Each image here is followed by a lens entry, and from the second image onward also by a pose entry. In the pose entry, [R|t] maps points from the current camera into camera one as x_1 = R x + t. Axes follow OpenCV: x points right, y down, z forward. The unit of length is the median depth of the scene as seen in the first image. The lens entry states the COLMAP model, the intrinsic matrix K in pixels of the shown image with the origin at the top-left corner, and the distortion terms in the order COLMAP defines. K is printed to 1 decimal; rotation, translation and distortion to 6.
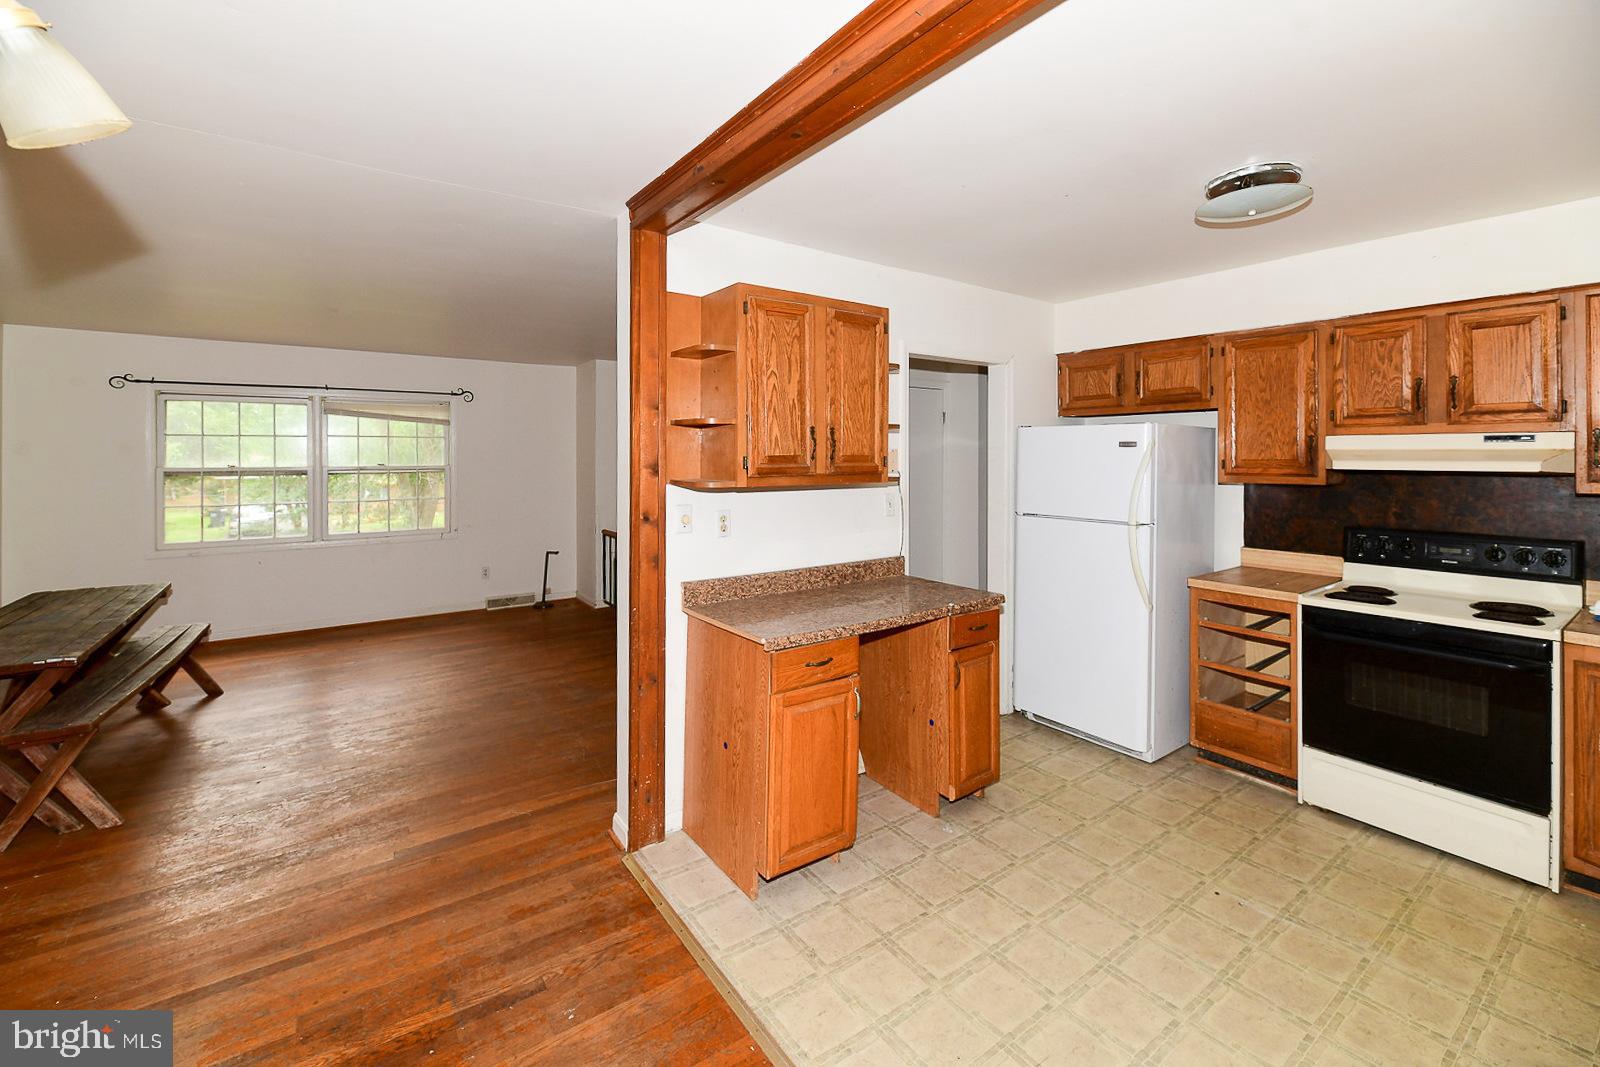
lens RADIAL K [[675.8, 0, 832.0], [0, 675.8, 451.4], [0, 0, 1]] dist [-0.000102, -0.001935]
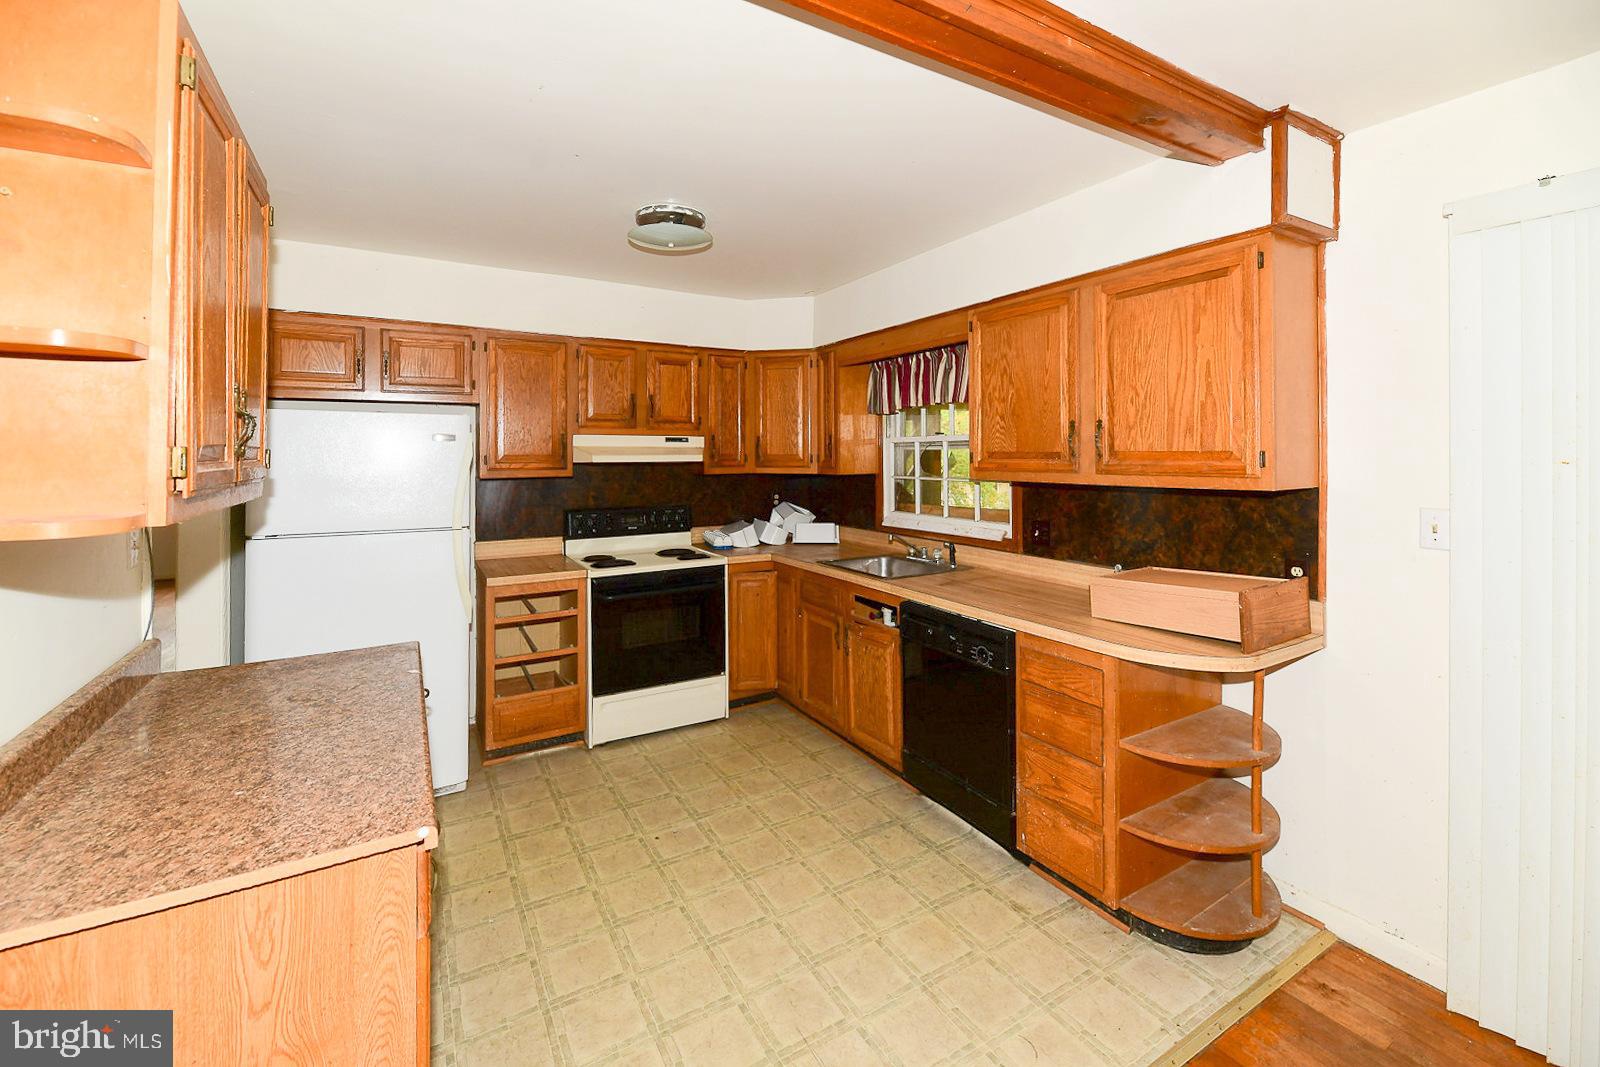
lens RADIAL K [[675.8, 0, 772.6], [0, 675.8, 450.9], [0, 0, 1]] dist [-0.000102, -0.001935]
pose [[0.119732, 0.004307, 0.992797, -0.445122], [-0.003825, 0.999985, -0.003877, 0.009809], [-0.992799, -0.003333, 0.119746, 0.568356]]
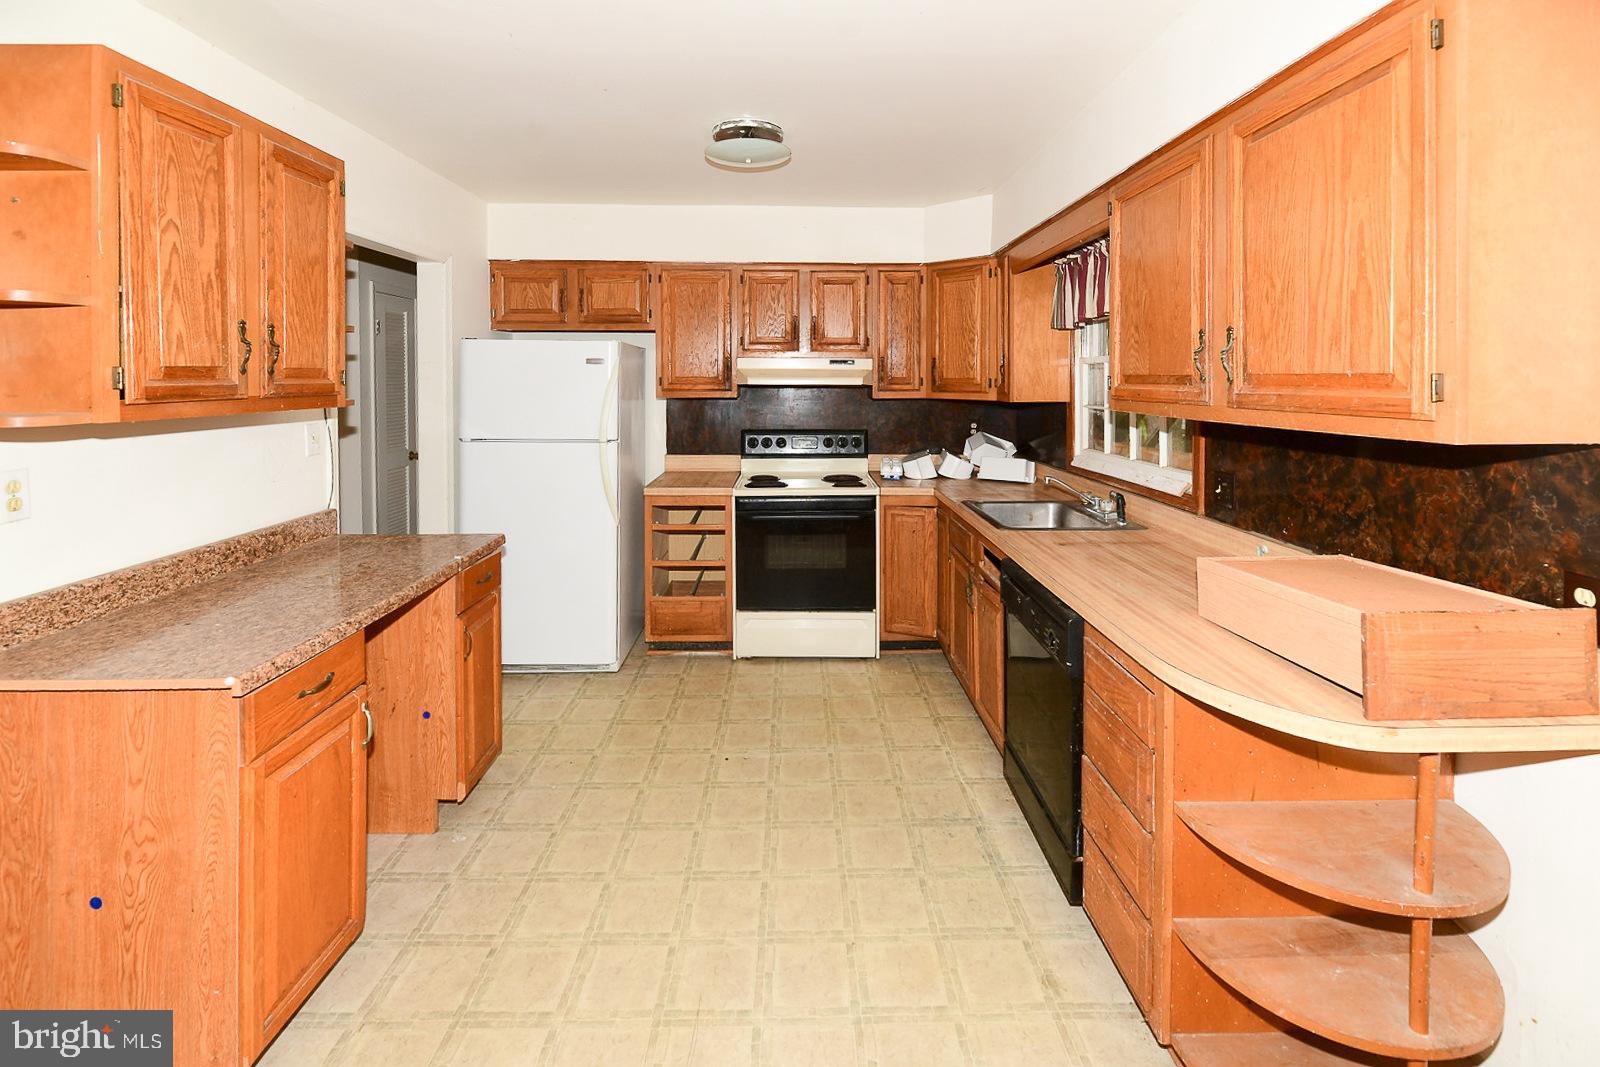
lens RADIAL K [[675.8, 0, 783.1], [0, 675.8, 389.1], [0, 0, 1]] dist [-0.000102, -0.001935]
pose [[0.591380, -0.011952, 0.806304, -0.234121], [-0.007727, 0.999760, 0.020487, 0.009381], [-0.806356, -0.018346, 0.591146, 0.223511]]
